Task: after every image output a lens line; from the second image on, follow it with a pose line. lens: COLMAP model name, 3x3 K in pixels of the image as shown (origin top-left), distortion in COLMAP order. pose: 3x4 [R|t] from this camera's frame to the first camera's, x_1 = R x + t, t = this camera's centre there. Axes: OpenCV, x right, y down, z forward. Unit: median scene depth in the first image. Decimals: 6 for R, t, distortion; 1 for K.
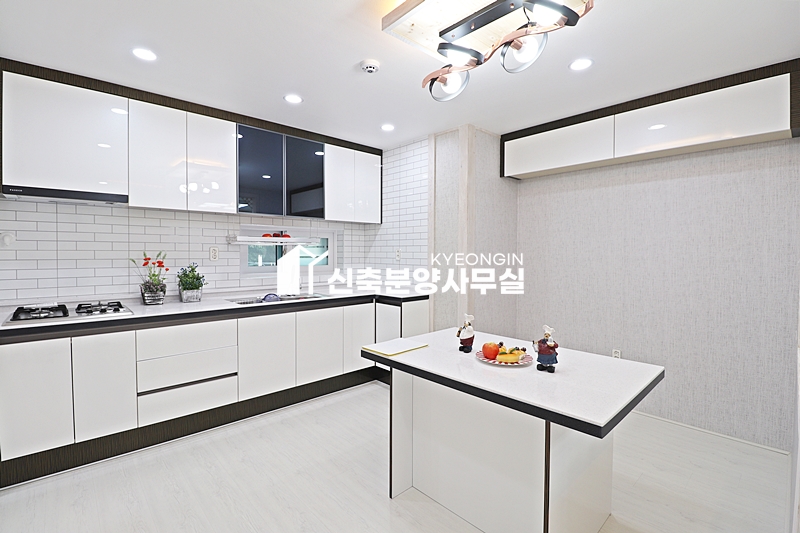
lens RADIAL K [[371.7, 0, 403.4], [0, 371.7, 269.0], [0, 0, 1]] dist [-0.000135, -0.011244]
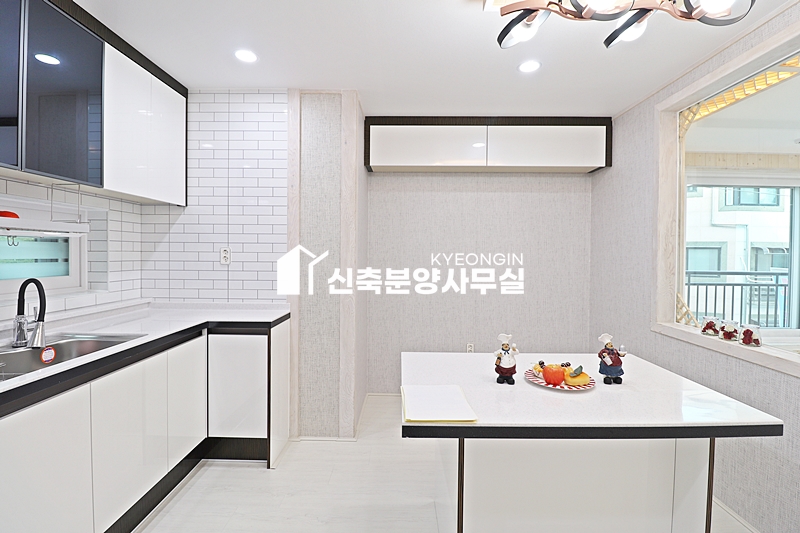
lens RADIAL K [[371.7, 0, 402.2], [0, 371.7, 264.4], [0, 0, 1]] dist [-0.000135, -0.011244]
pose [[0.685074, -0.018099, 0.728249, -0.306174], [0.026508, 0.999649, -0.000093, -0.017039], [-0.727991, 0.019368, 0.685313, 0.355151]]
